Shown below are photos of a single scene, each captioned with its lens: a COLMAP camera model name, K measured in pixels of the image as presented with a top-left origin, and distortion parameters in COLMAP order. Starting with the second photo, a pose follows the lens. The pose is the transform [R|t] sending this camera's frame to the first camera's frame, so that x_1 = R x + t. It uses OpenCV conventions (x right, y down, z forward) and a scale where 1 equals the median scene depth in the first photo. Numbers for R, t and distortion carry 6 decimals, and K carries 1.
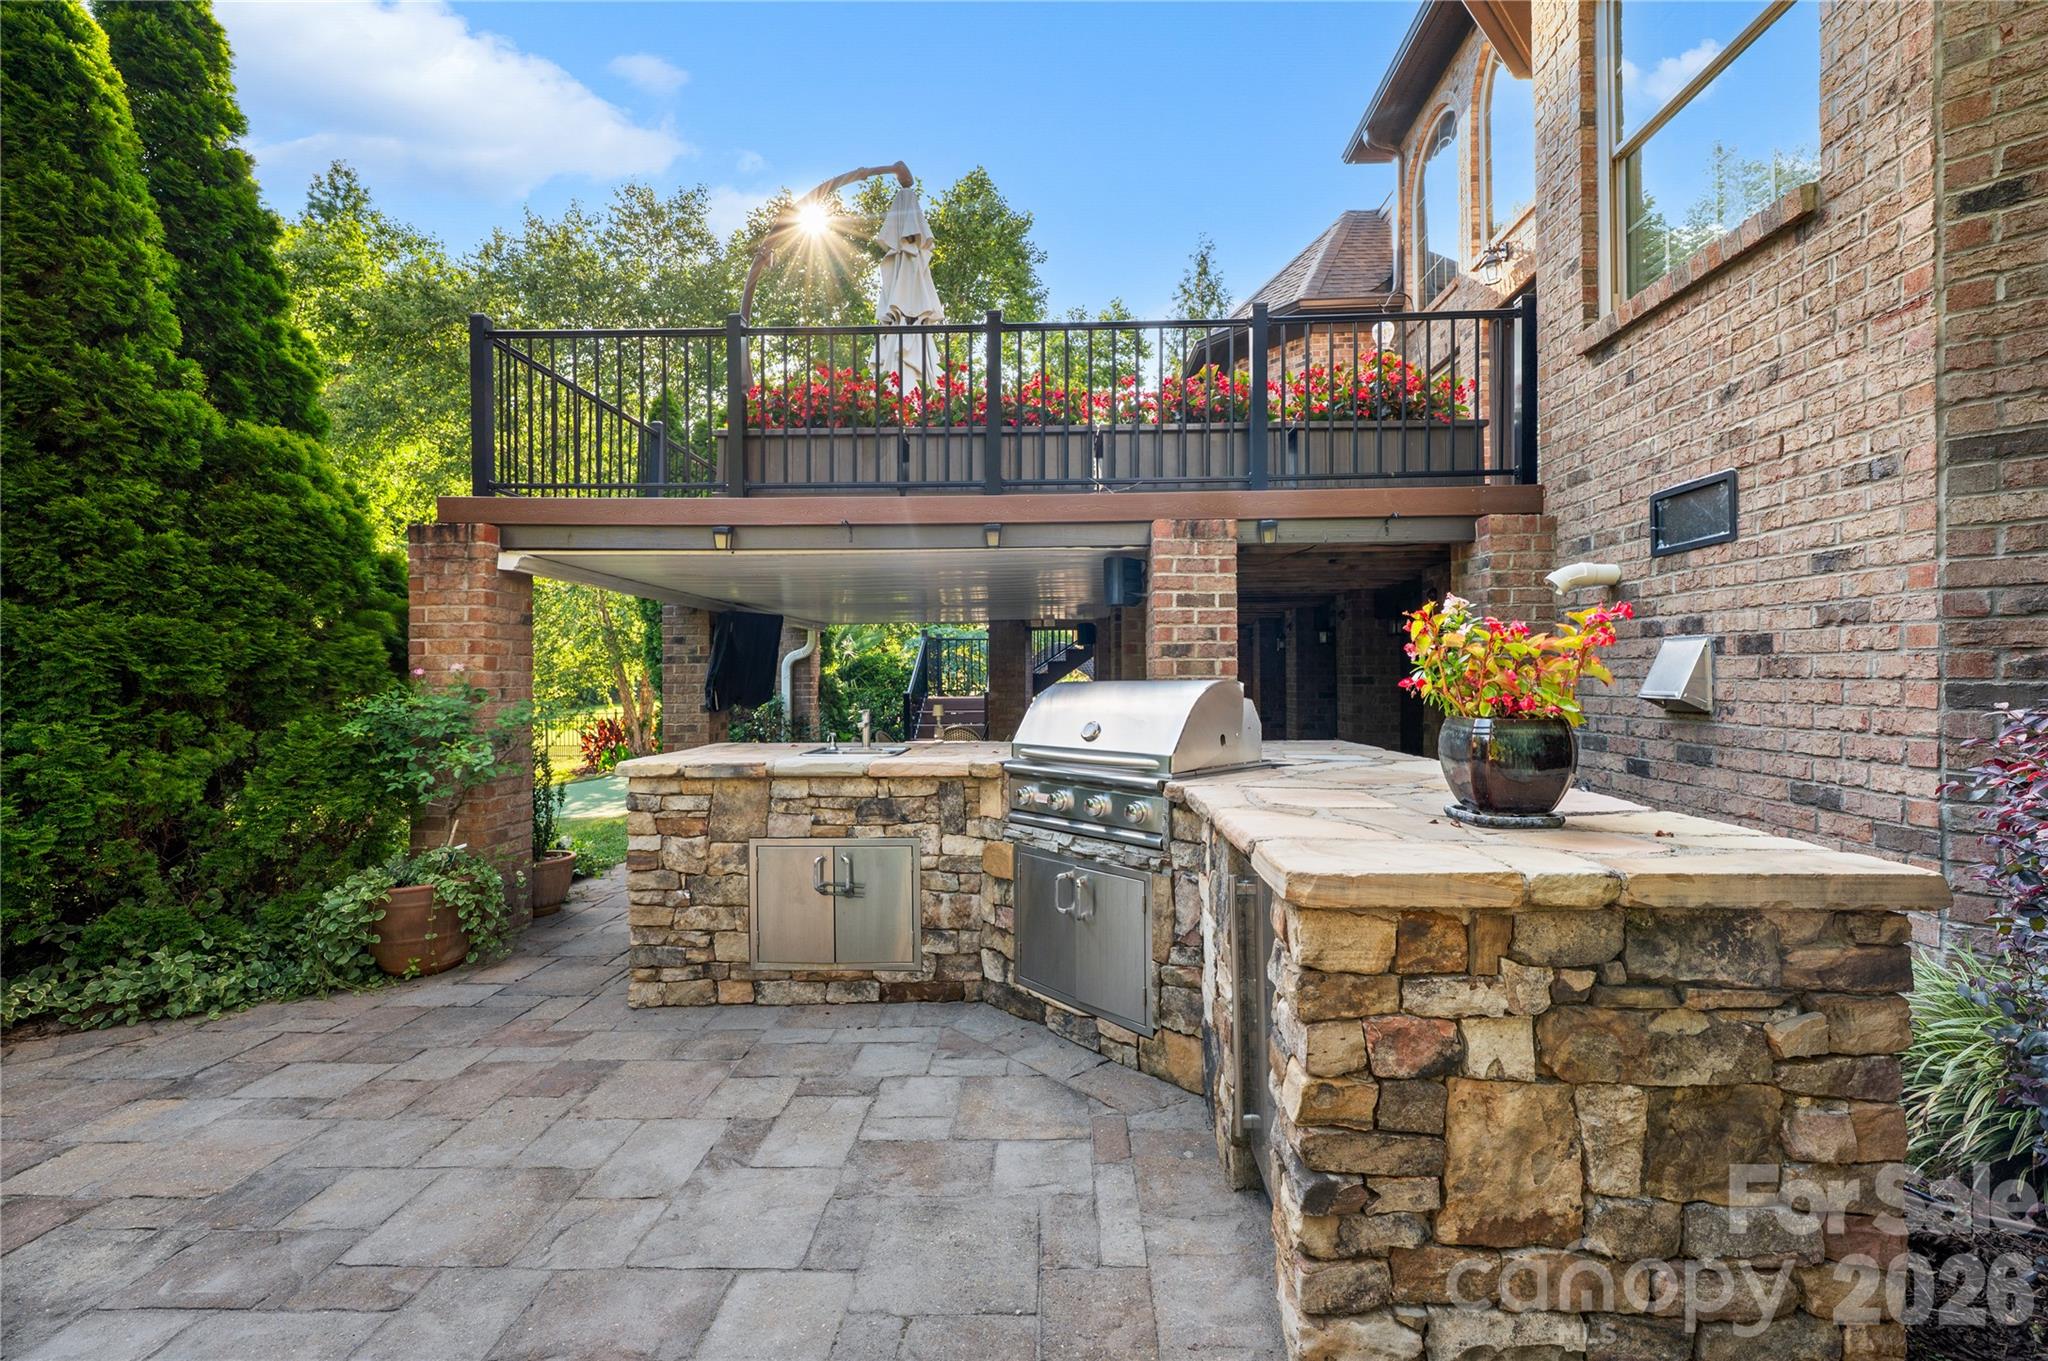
lens RADIAL K [[858.3, 0, 1024.0], [0, 858.3, 680.5], [0, 0, 1]] dist [0.001238, -0.000329]
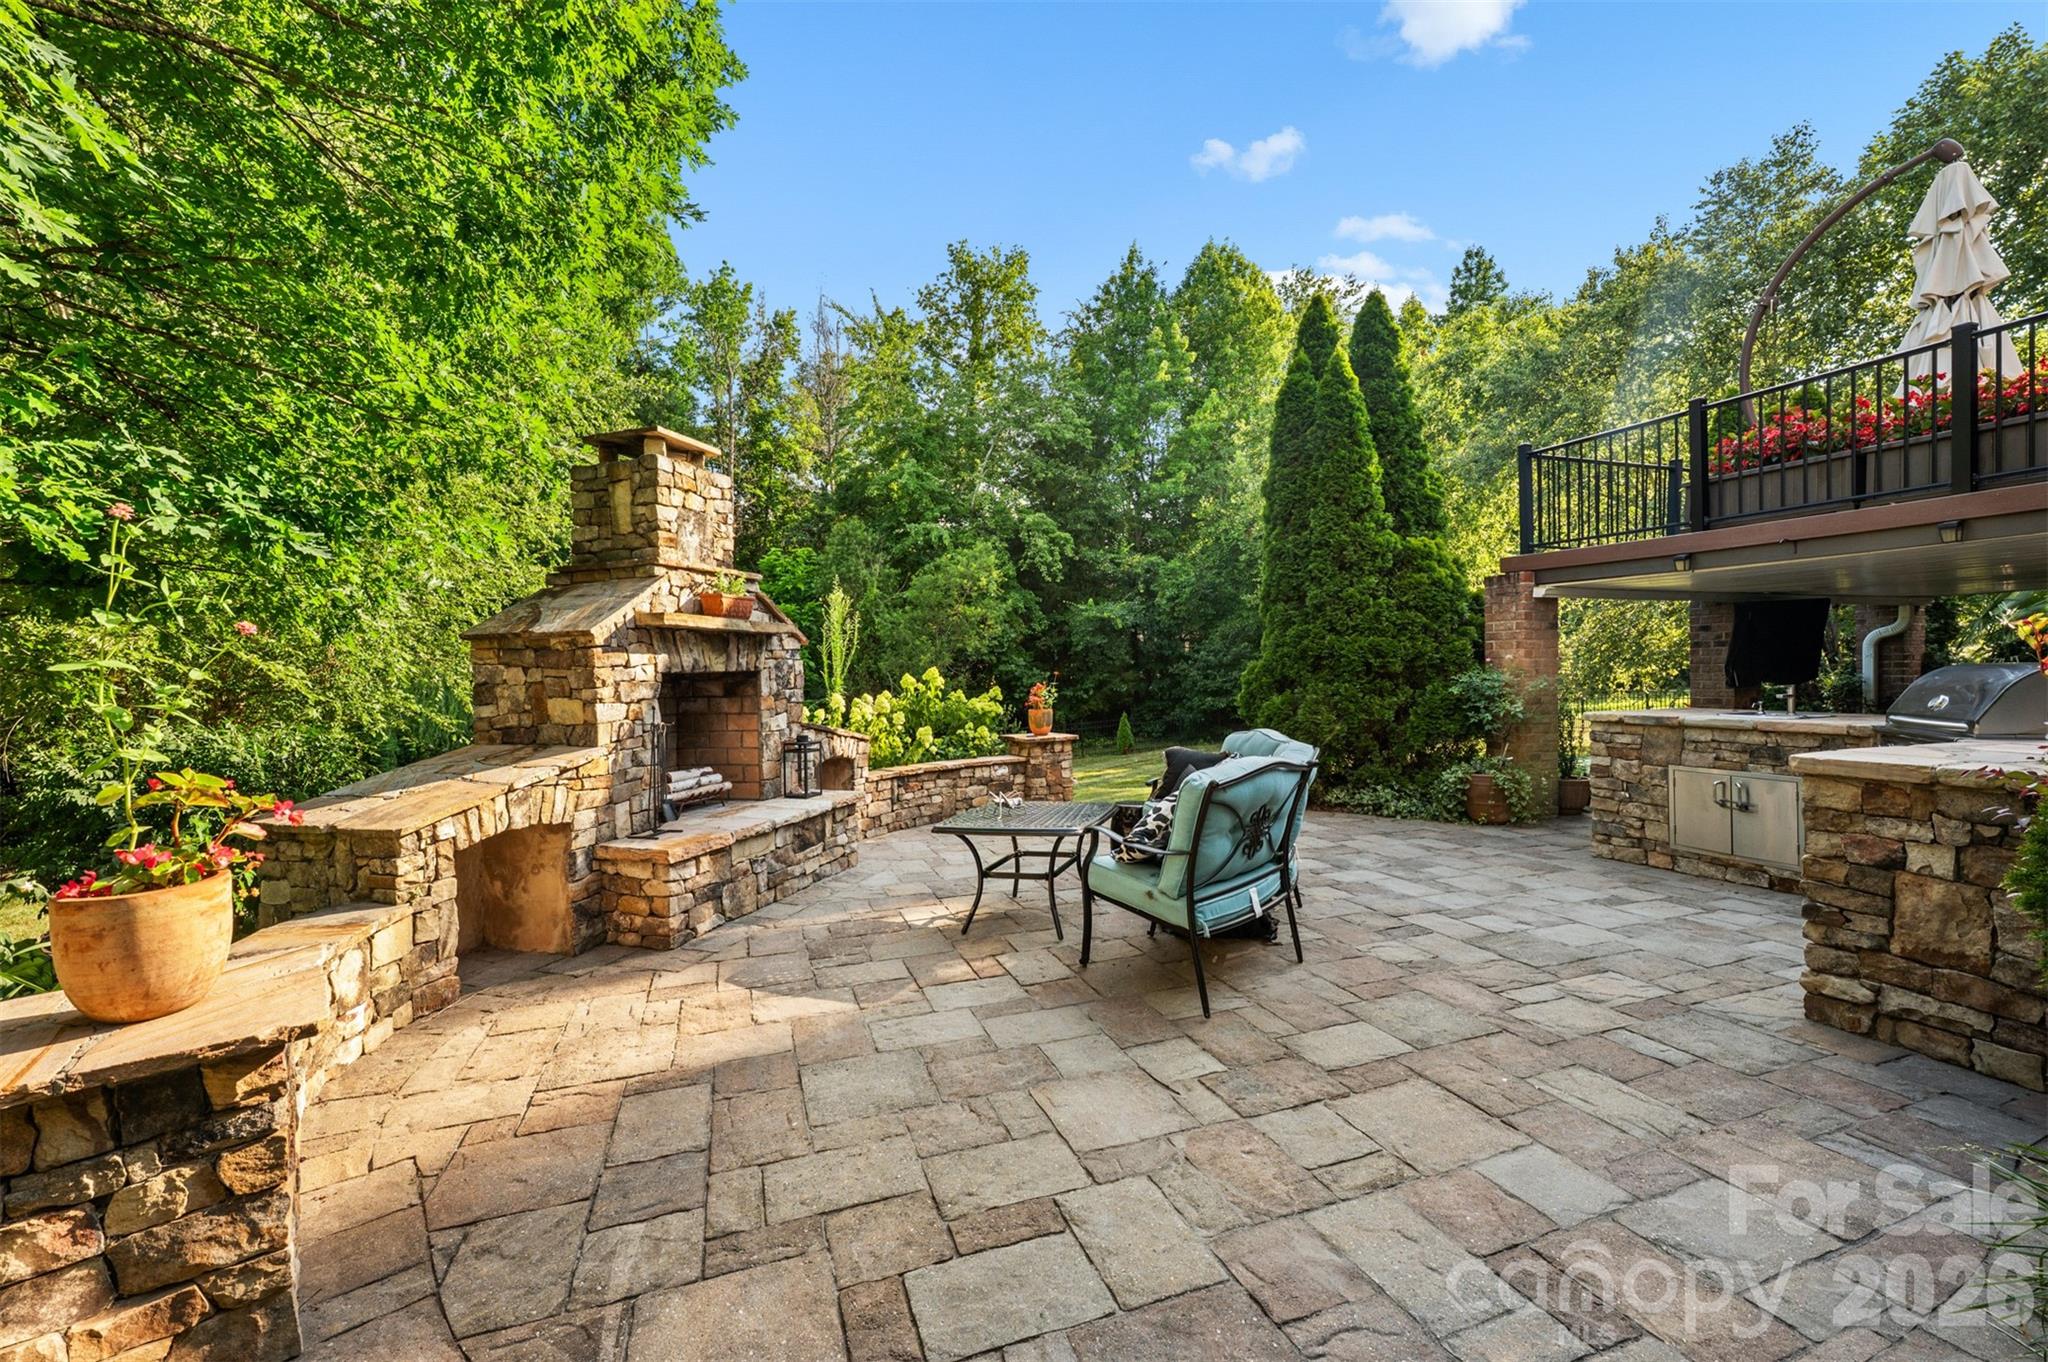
lens RADIAL K [[814.9, 0, 1029.5], [0, 814.9, 675.1], [0, 0, 1]] dist [0.000235, -0.000032]
pose [[0.377022, 0.007133, -0.926177, 0.621013], [0.011687, 0.999854, 0.012458, -0.012314], [0.926130, -0.015521, 0.376884, -0.646080]]
